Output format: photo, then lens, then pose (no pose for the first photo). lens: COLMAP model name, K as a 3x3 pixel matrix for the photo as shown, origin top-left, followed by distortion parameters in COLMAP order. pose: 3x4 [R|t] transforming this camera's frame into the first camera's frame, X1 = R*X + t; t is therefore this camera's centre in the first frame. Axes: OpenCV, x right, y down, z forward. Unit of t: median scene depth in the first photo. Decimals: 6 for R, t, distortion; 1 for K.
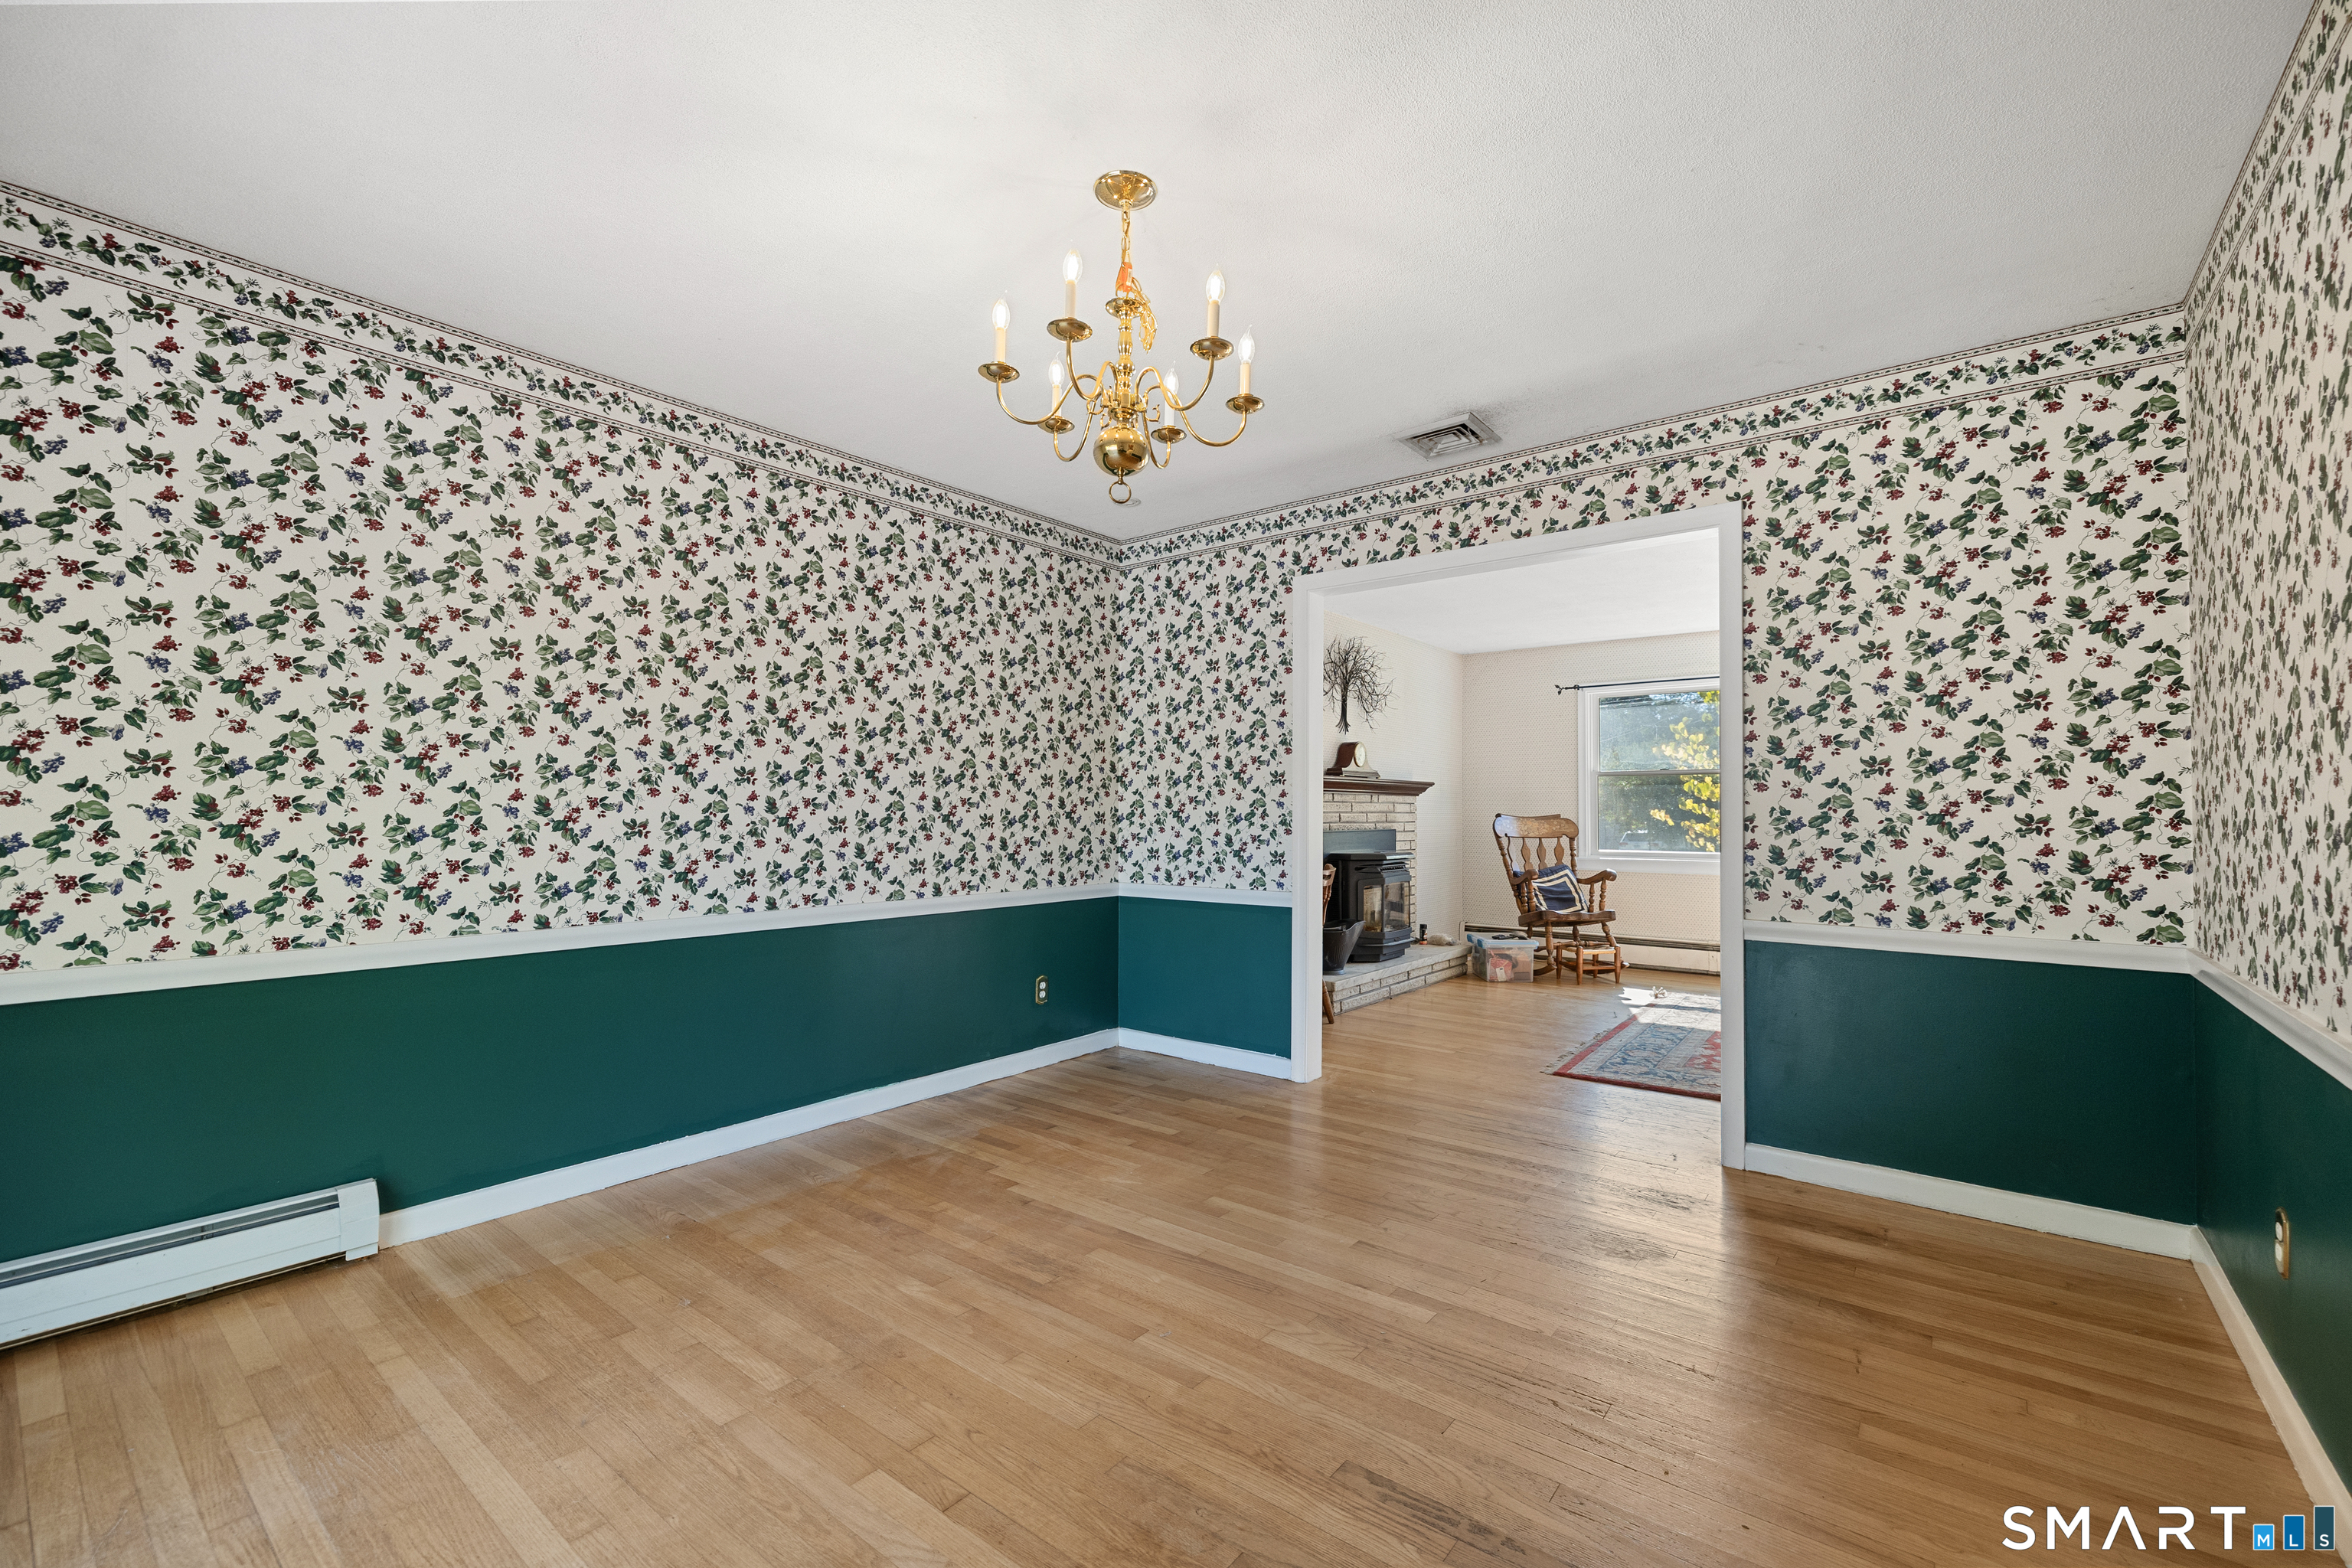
lens RADIAL K [[990.8, 0, 1177.4], [0, 990.8, 792.5], [0, 0, 1]] dist [0.002158, 0.000027]
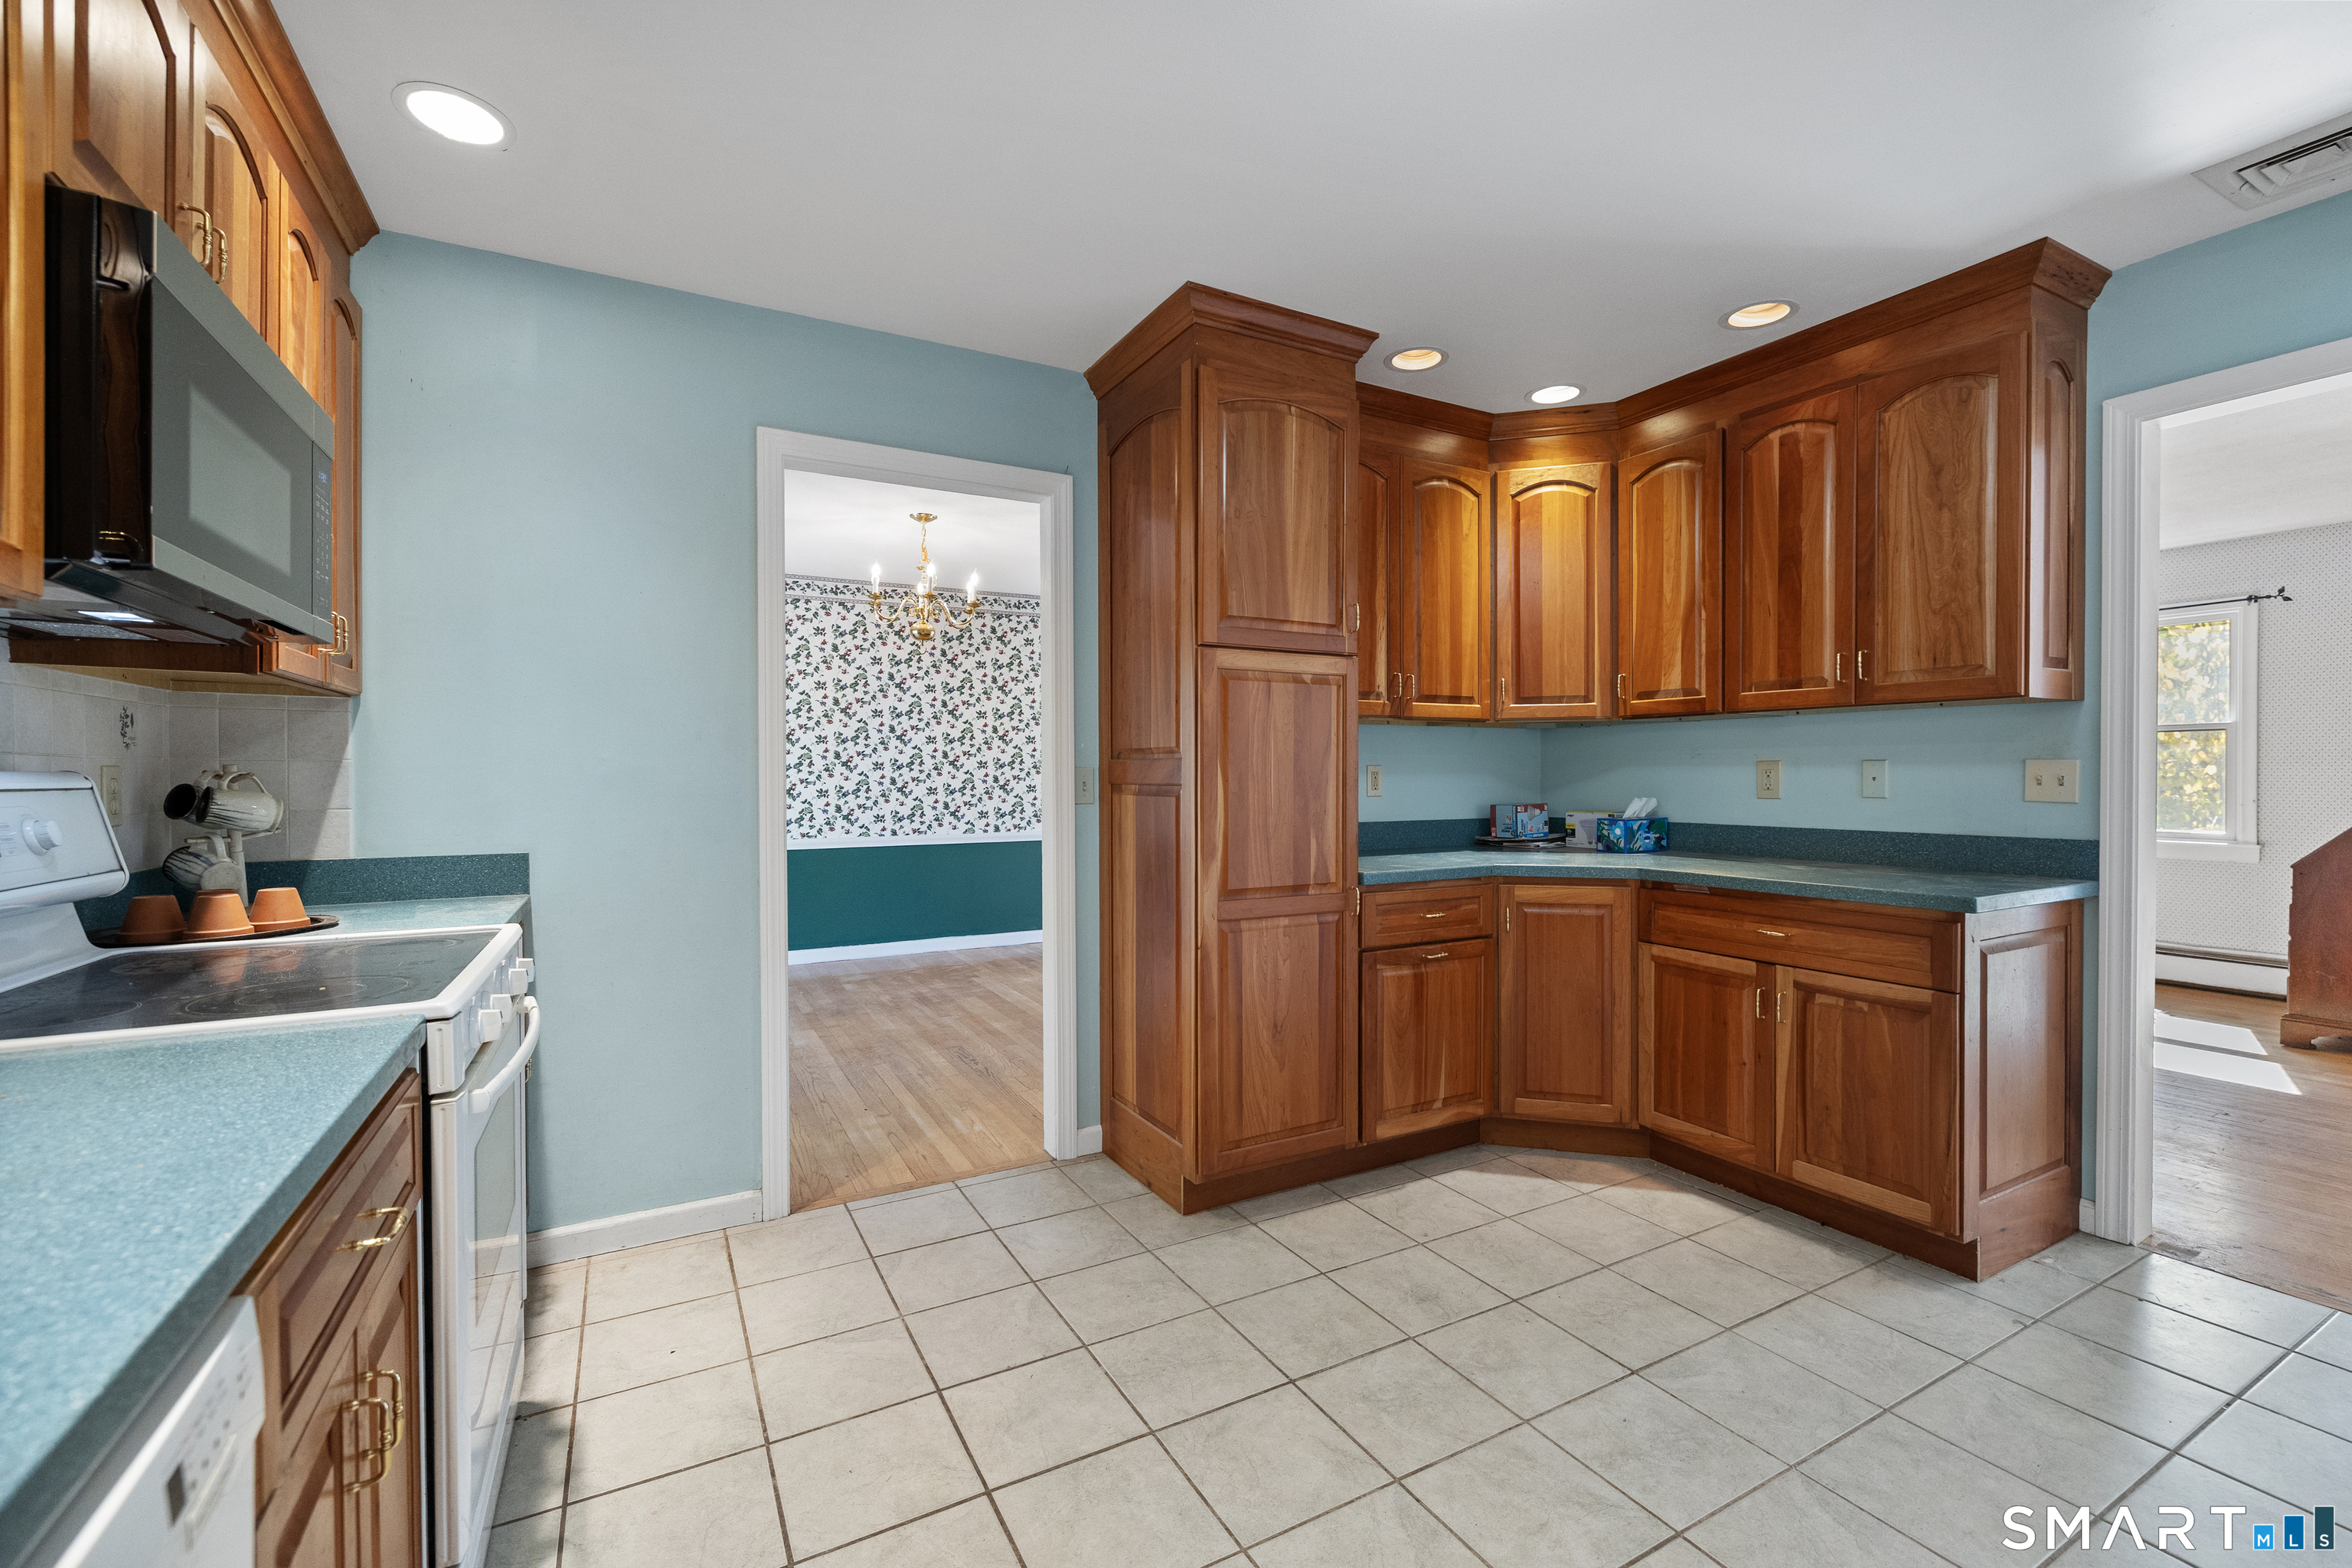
lens RADIAL K [[990.8, 0, 1177.4], [0, 990.8, 792.5], [0, 0, 1]] dist [0.002158, 0.000027]
pose [[0.923994, 0.006529, -0.382351, 0.842000], [0.010086, 0.999090, 0.041436, -0.039508], [0.382274, -0.042143, 0.923088, -0.567146]]
